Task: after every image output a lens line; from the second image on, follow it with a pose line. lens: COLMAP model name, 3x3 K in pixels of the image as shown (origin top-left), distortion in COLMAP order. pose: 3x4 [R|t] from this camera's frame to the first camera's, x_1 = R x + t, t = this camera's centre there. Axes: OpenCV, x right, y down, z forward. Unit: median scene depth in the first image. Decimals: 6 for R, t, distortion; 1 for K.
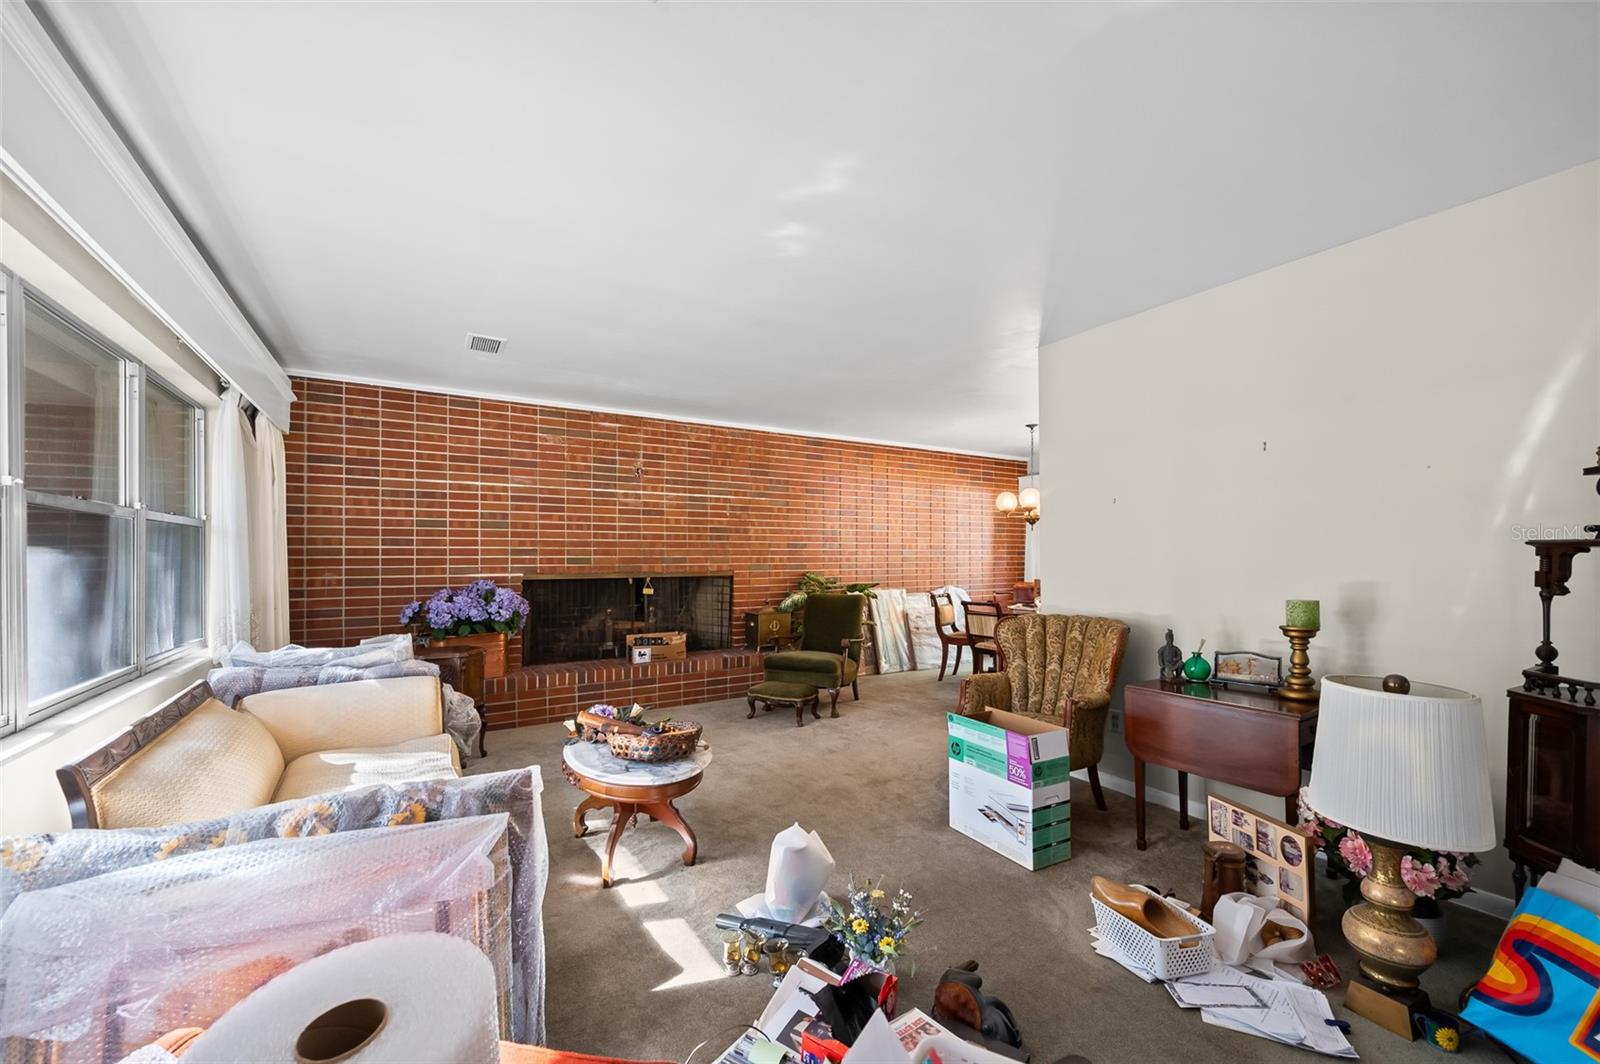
lens RADIAL K [[631.1, 0, 788.3], [0, 631.1, 547.0], [0, 0, 1]] dist [0.000260, -0.000108]
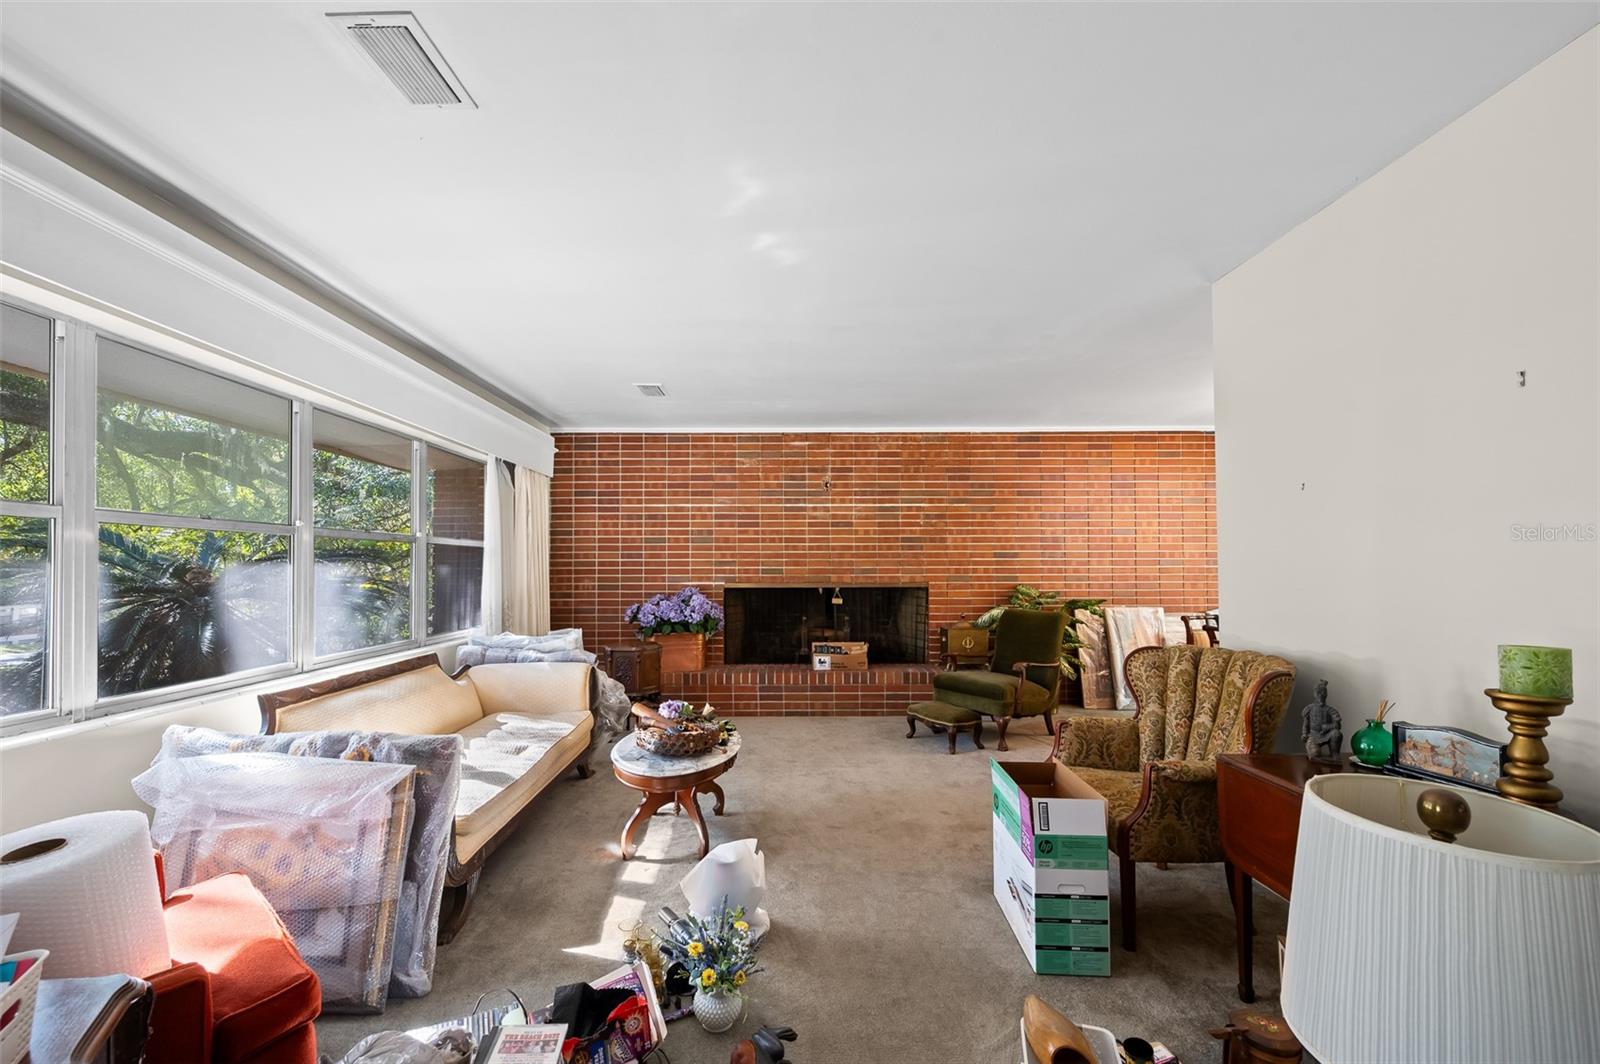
lens RADIAL K [[631.1, 0, 777.6], [0, 631.1, 549.2], [0, 0, 1]] dist [0.000260, -0.000108]
pose [[0.852091, -0.014956, -0.523180, 0.273428], [0.008850, 0.999860, -0.014170, -0.000559], [0.523319, 0.007444, 0.852105, 0.085383]]
